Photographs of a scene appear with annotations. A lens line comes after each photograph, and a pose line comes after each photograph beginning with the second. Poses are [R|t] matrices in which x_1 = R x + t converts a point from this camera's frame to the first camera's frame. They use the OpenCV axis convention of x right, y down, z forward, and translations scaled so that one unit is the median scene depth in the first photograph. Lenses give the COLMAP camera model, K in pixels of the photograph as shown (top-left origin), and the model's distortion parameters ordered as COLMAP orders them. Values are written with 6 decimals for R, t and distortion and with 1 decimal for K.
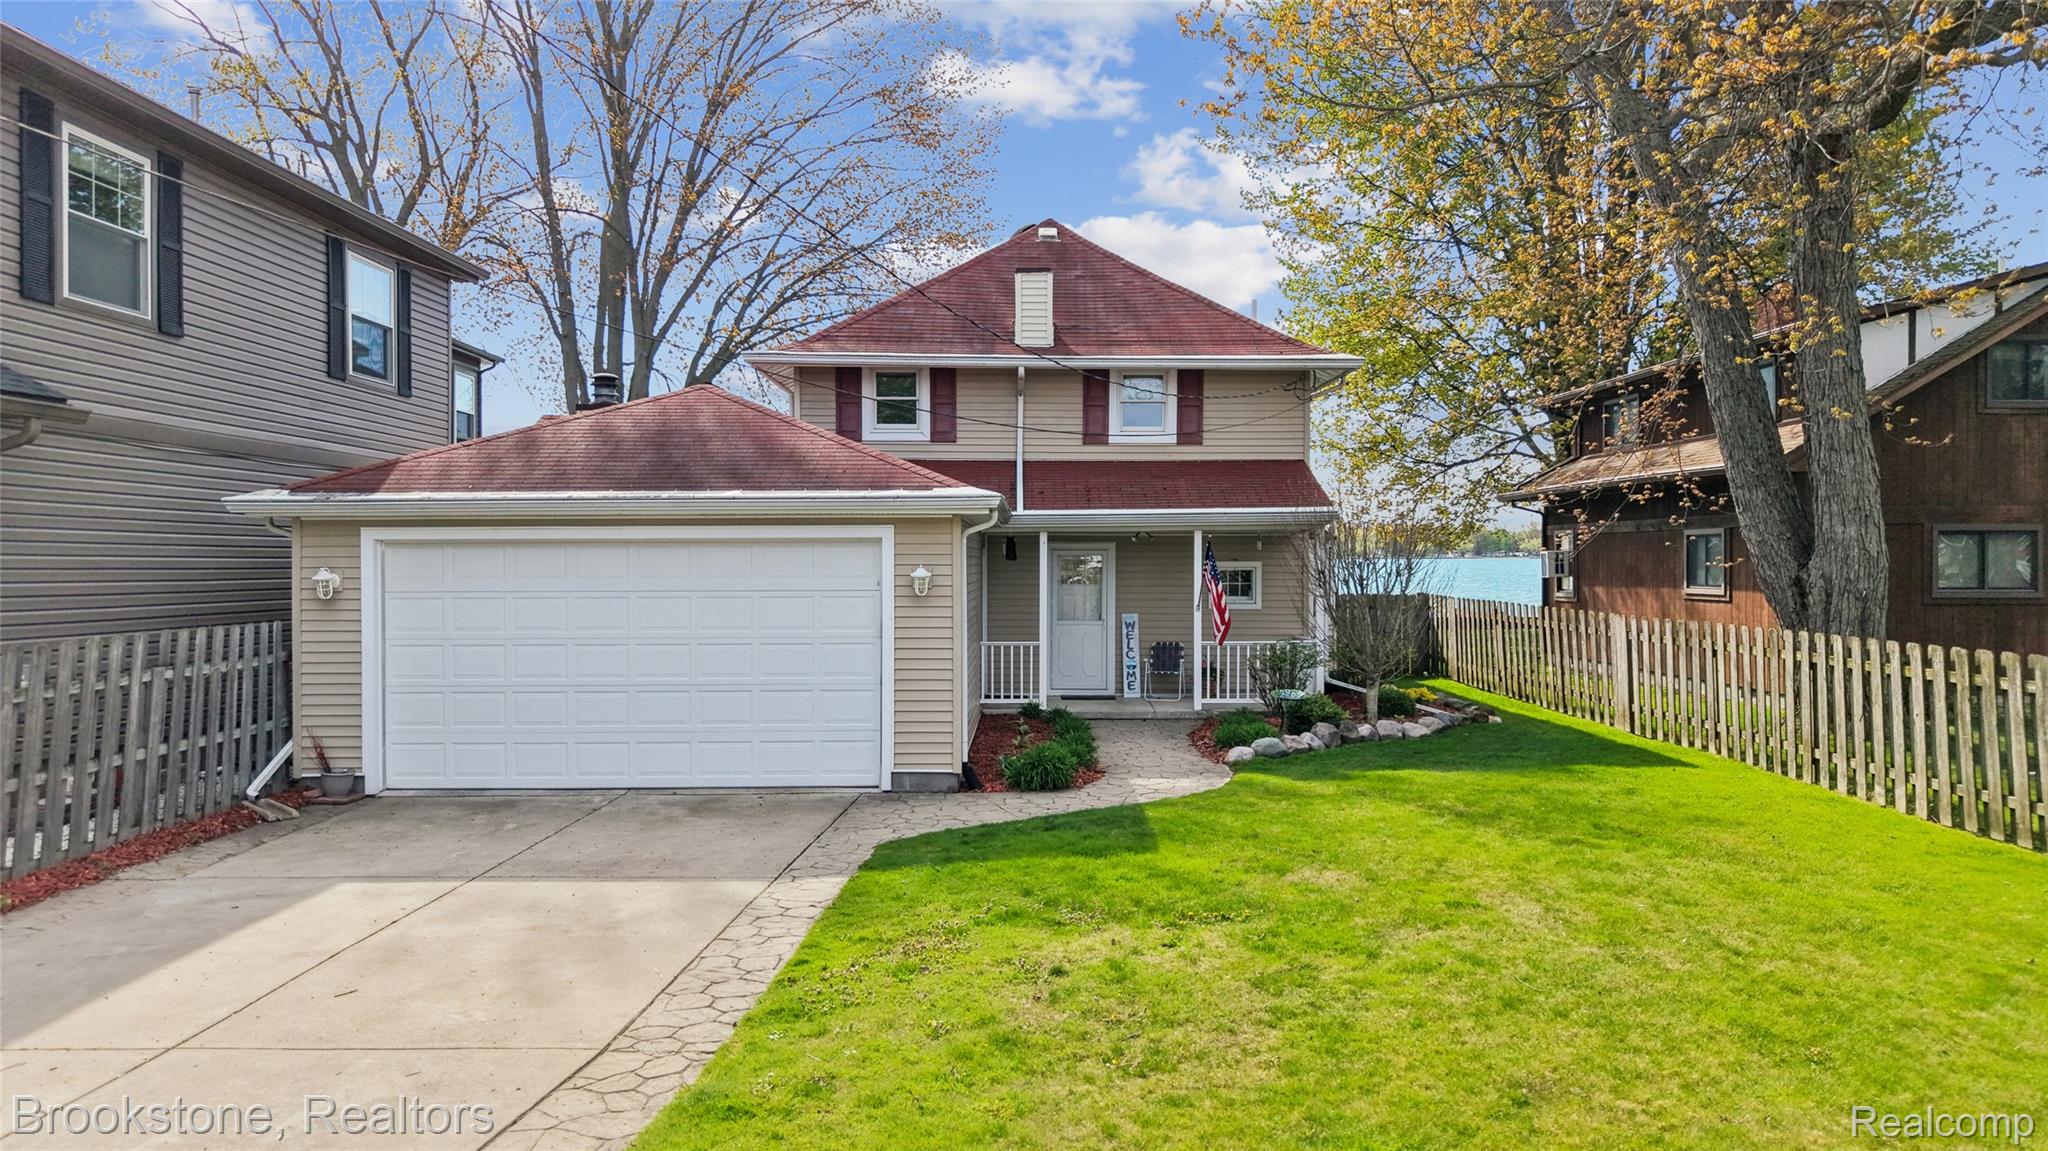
lens RADIAL K [[1449.1, 0, 1024.0], [0, 1449.1, 575.5], [0, 0, 1]] dist [0.072434, -0.000953]
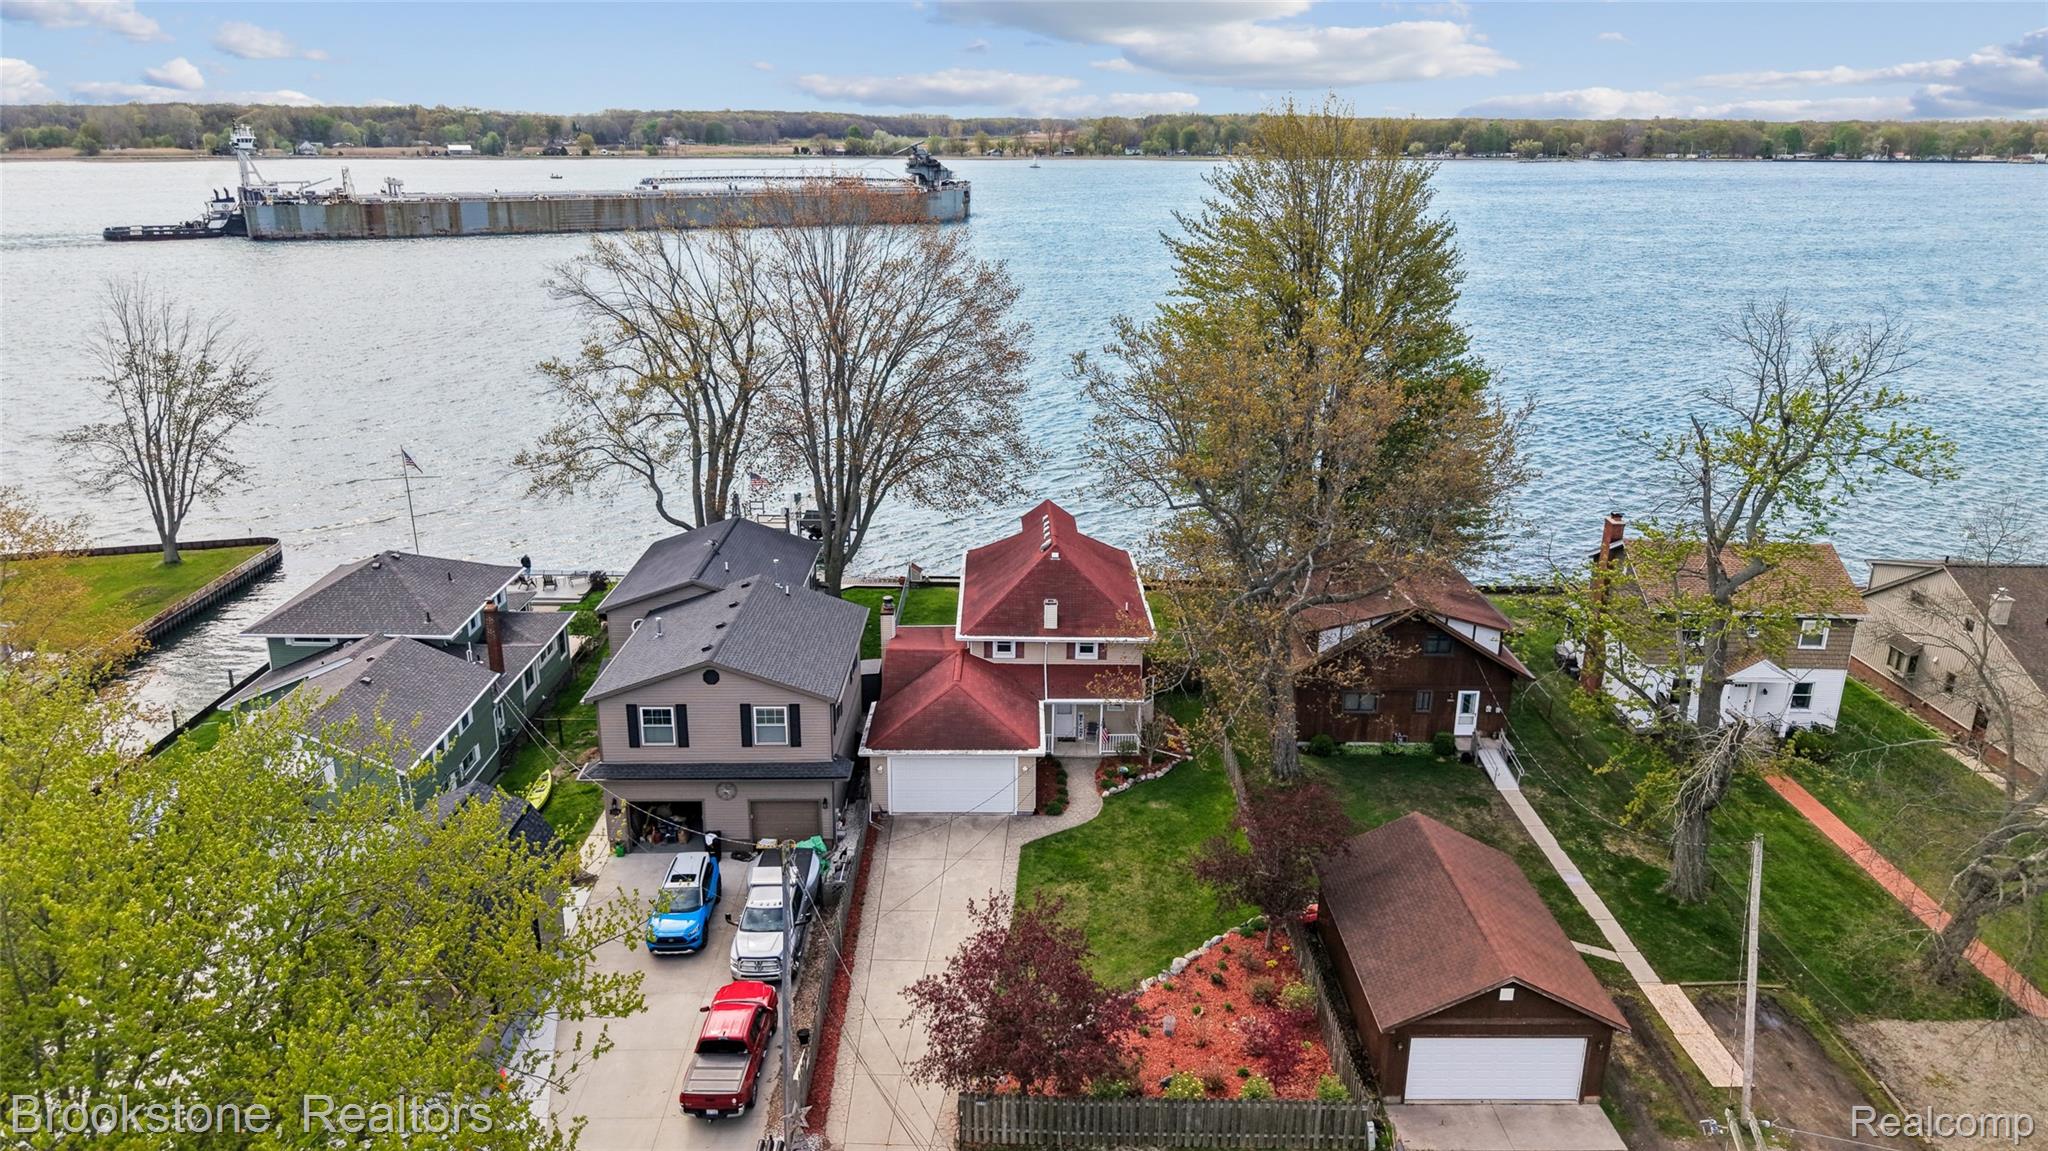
lens RADIAL K [[1445.3, 0, 983.6], [0, 1445.3, 564.3], [0, 0, 1]] dist [0.021043, -0.001311]
pose [[0.999828, 0.002715, -0.018357, -0.083687], [0.003168, 0.949743, 0.313014, -1.322247], [0.018285, -0.313018, 0.949571, -1.941765]]
